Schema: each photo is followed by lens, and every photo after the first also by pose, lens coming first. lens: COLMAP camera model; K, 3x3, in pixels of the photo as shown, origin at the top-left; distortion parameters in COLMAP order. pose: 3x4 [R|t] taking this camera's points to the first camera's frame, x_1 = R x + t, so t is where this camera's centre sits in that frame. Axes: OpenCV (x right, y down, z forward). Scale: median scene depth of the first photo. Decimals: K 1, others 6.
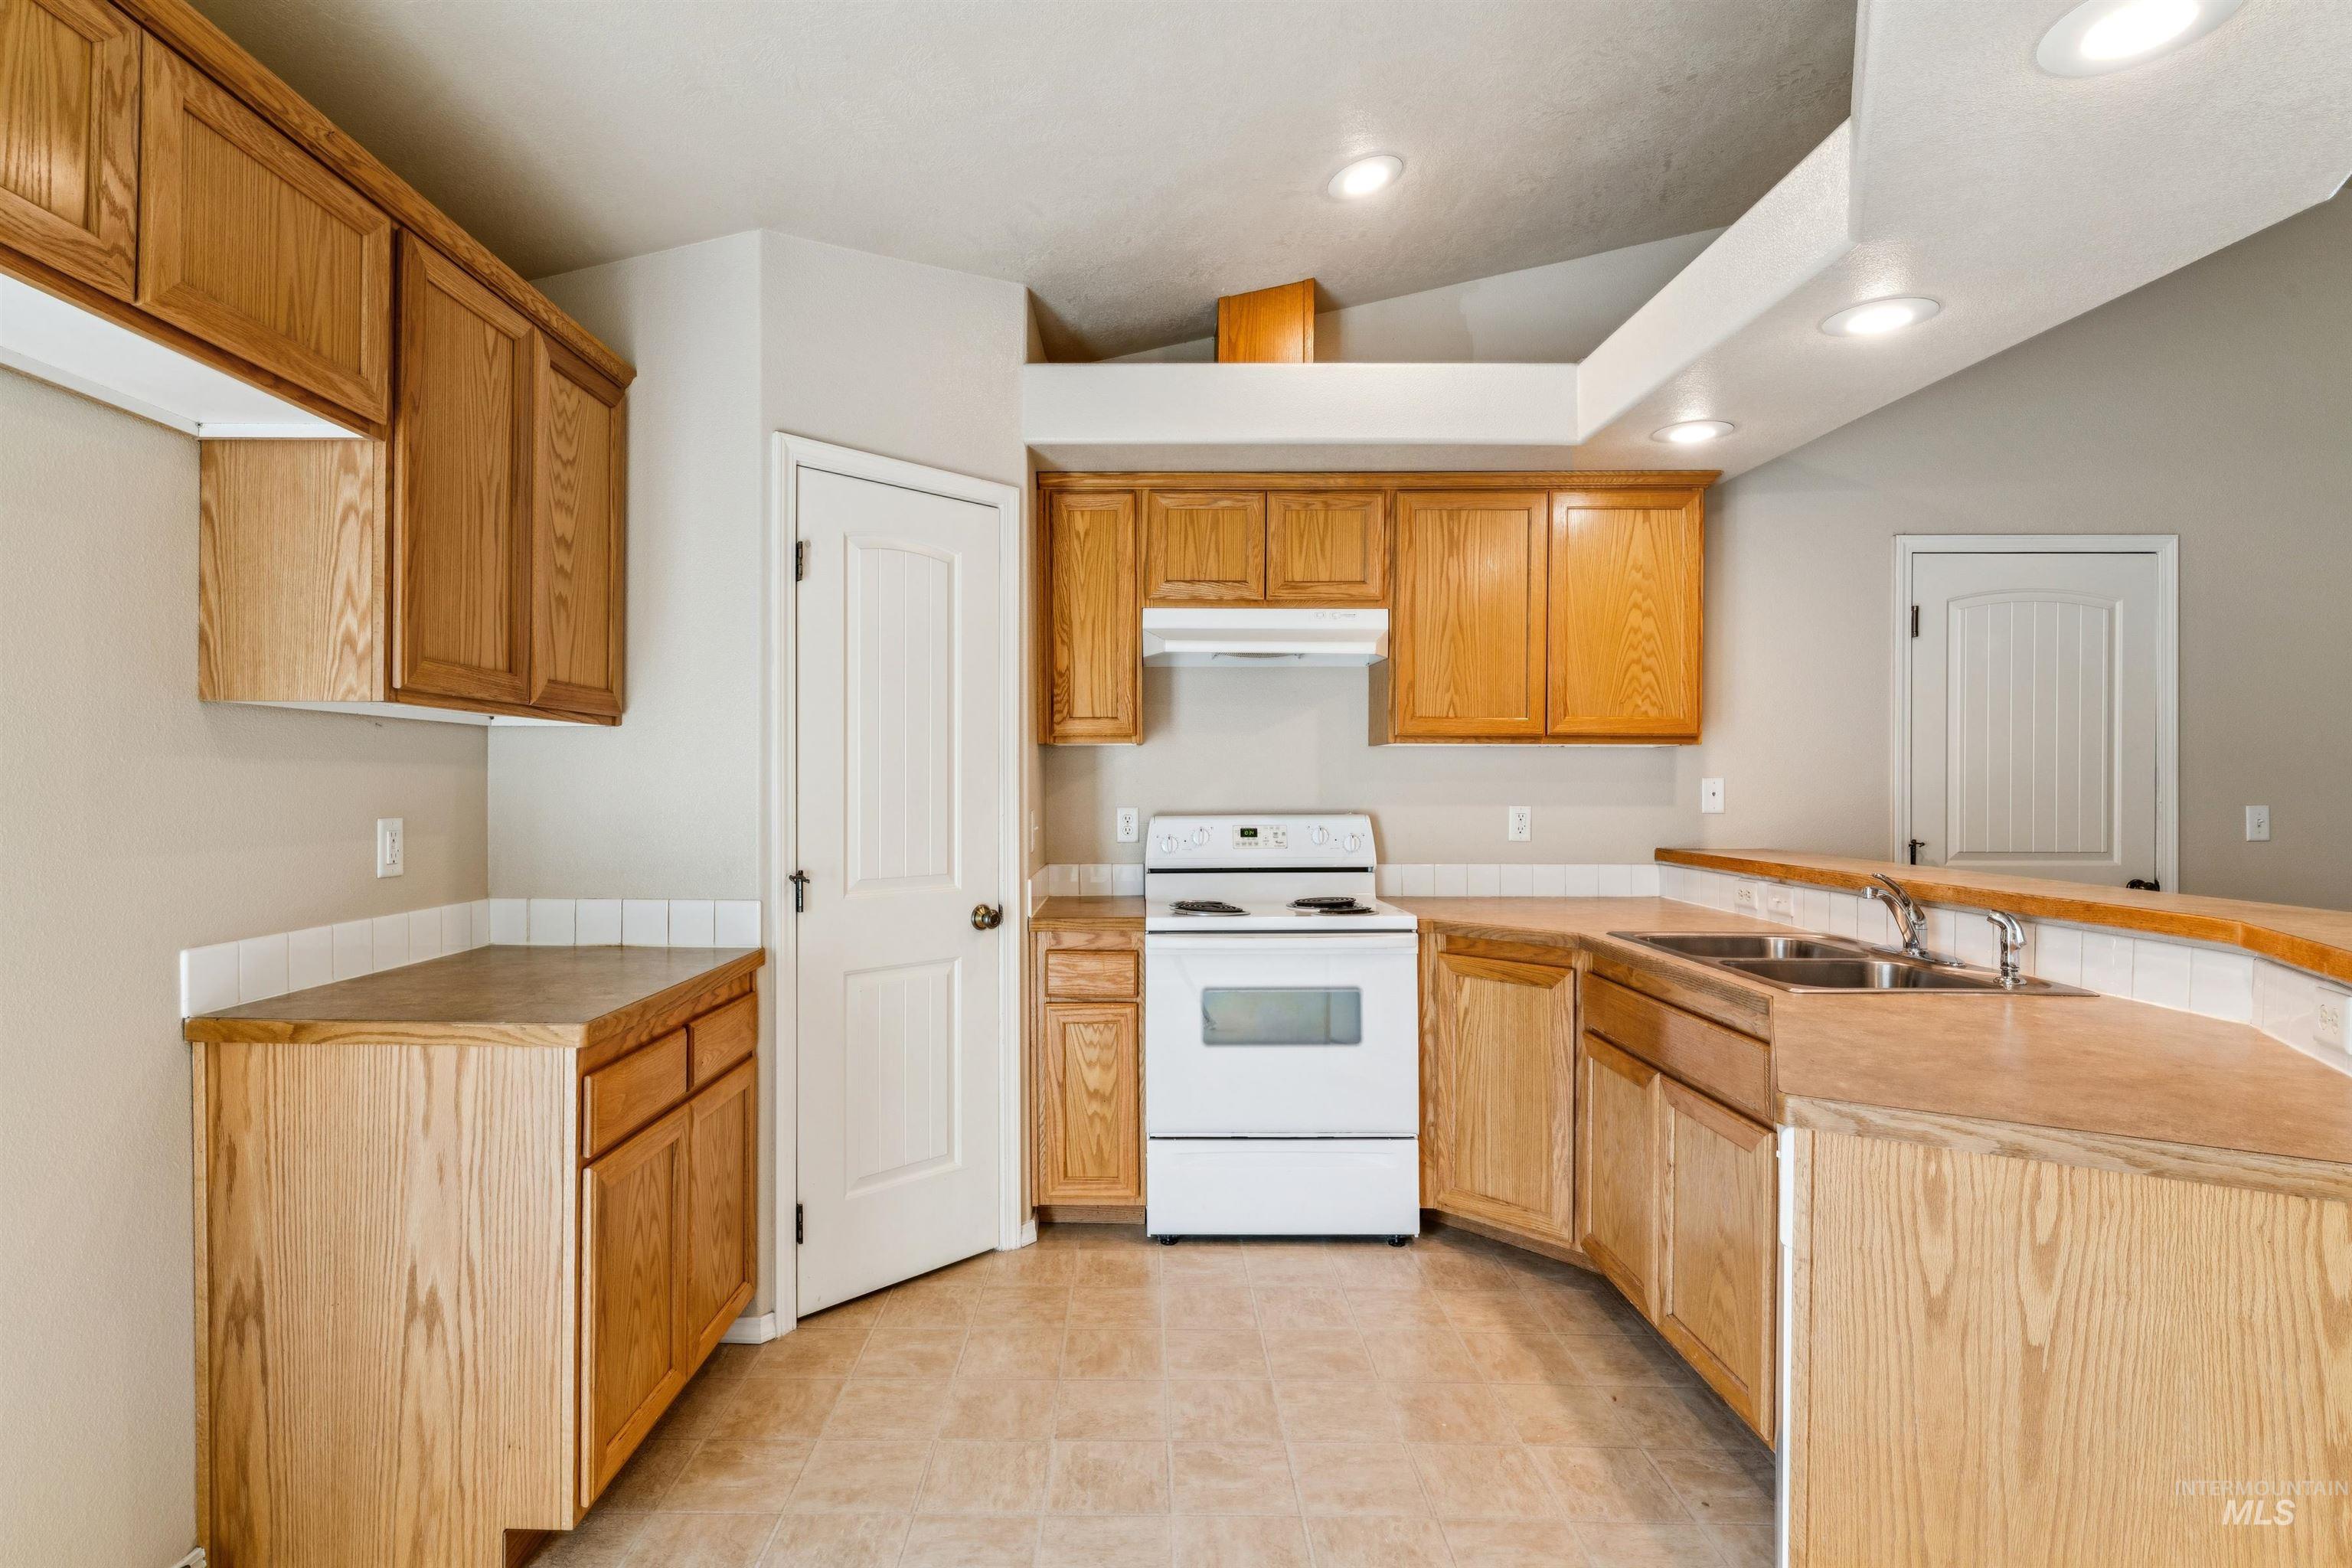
lens RADIAL K [[1146.5, 0, 1176.3], [0, 1146.5, 790.1], [0, 0, 1]] dist [-0.006810, -0.000148]
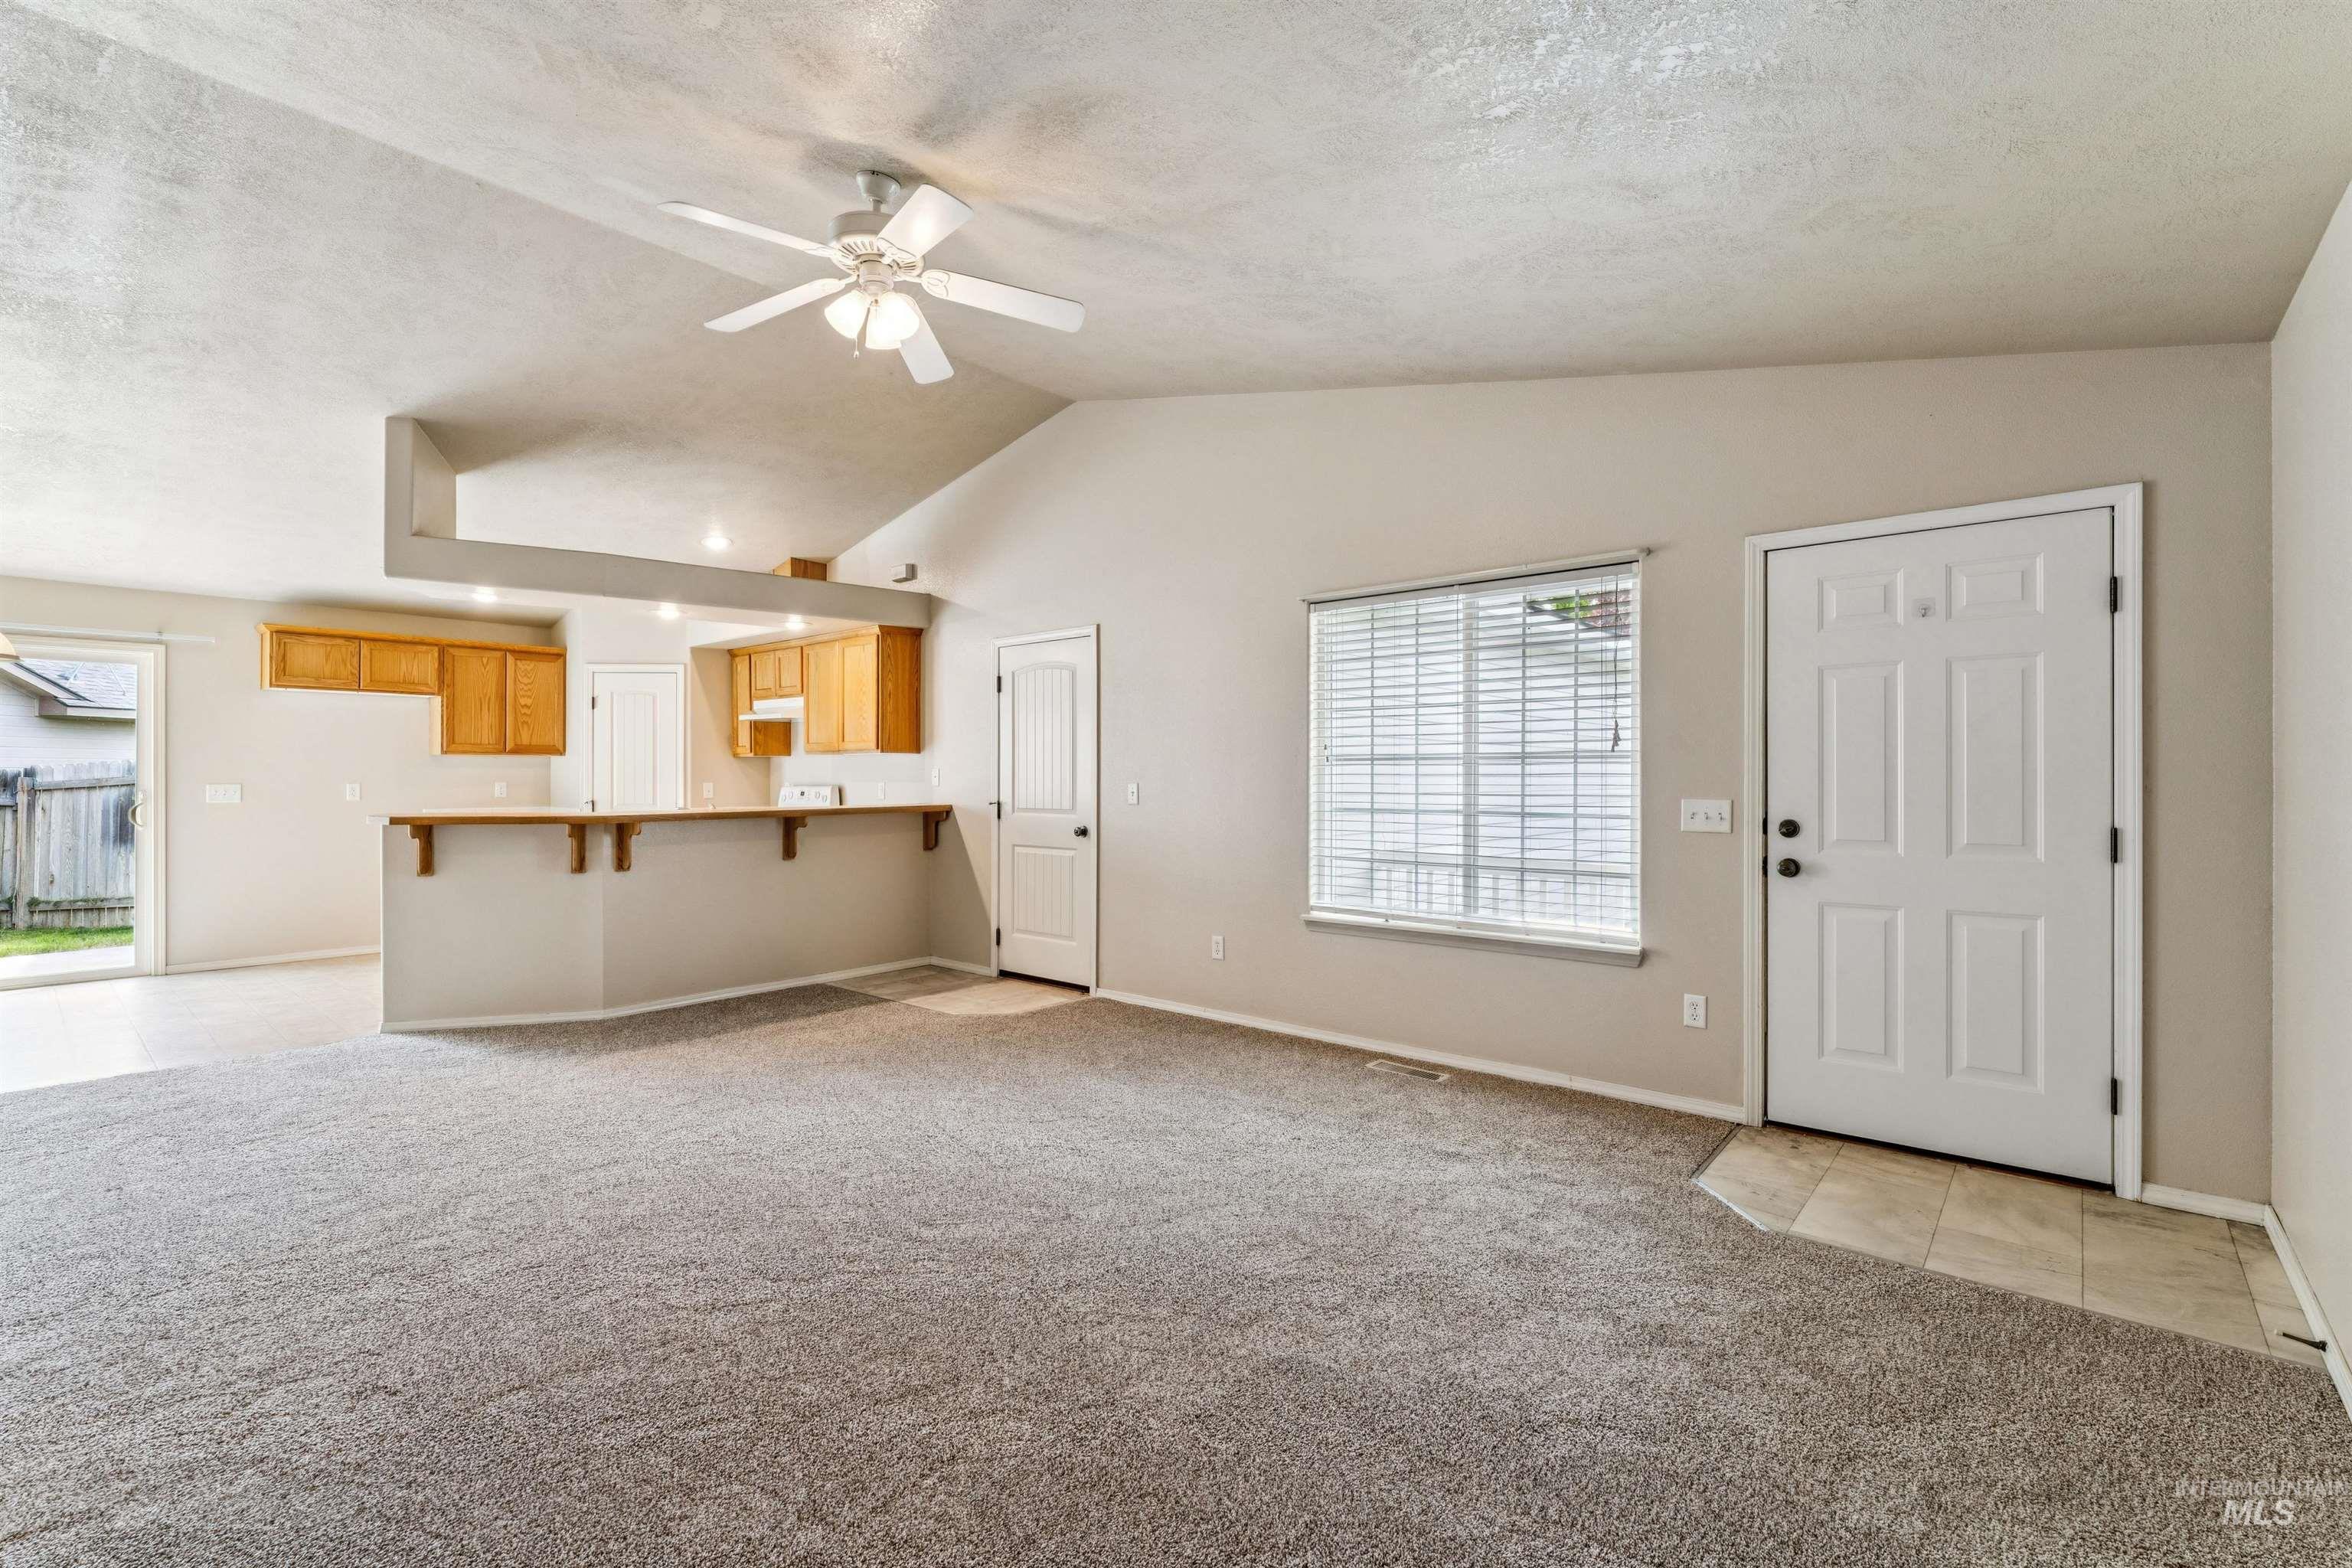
lens RADIAL K [[1040.2, 0, 1184.3], [0, 1040.2, 775.2], [0, 0, 1]] dist [-0.001714, -0.000398]
pose [[0.769954, -0.001759, -0.638097, 2.765255], [-0.000077, 0.999996, -0.002850, 0.010220], [0.638100, 0.002243, 0.769951, -0.180873]]
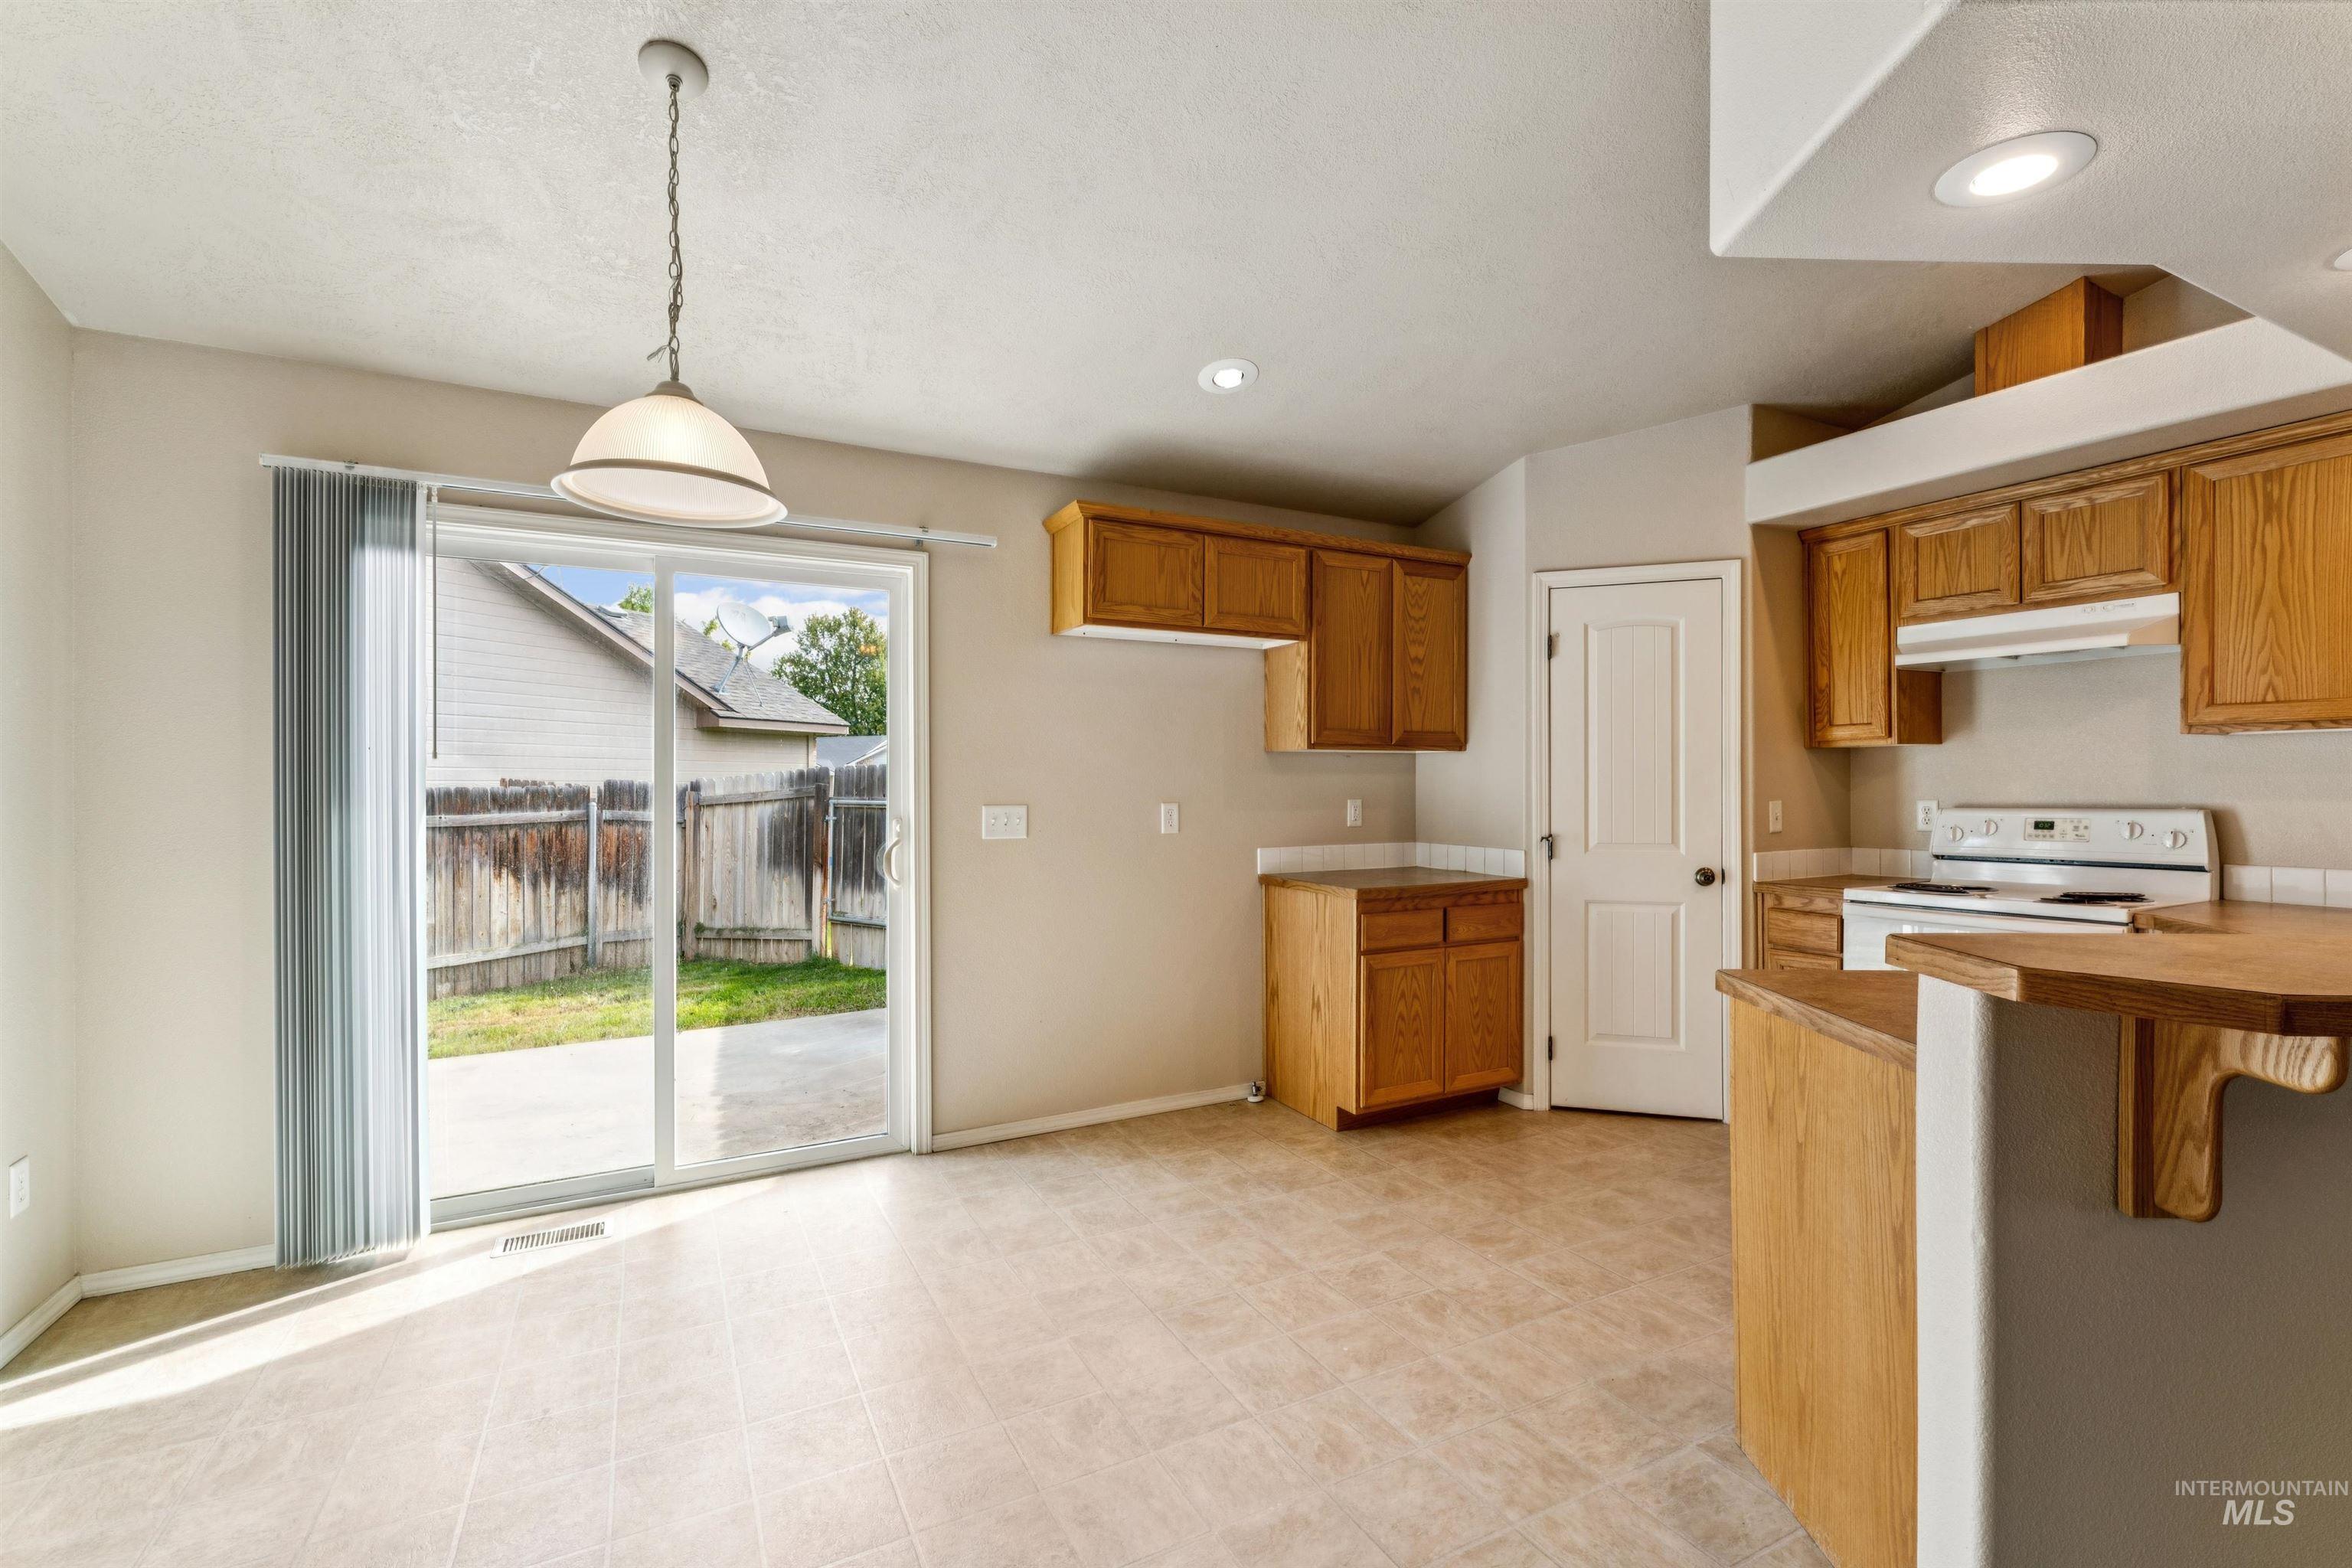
lens RADIAL K [[1040.2, 0, 1176.5], [0, 1040.2, 792.8], [0, 0, 1]] dist [-0.001714, -0.000398]
pose [[0.474066, 0.001406, -0.880488, 0.737954], [0.002334, 0.999993, 0.002853, 0.004872], [0.880486, -0.003407, 0.474059, -0.186754]]
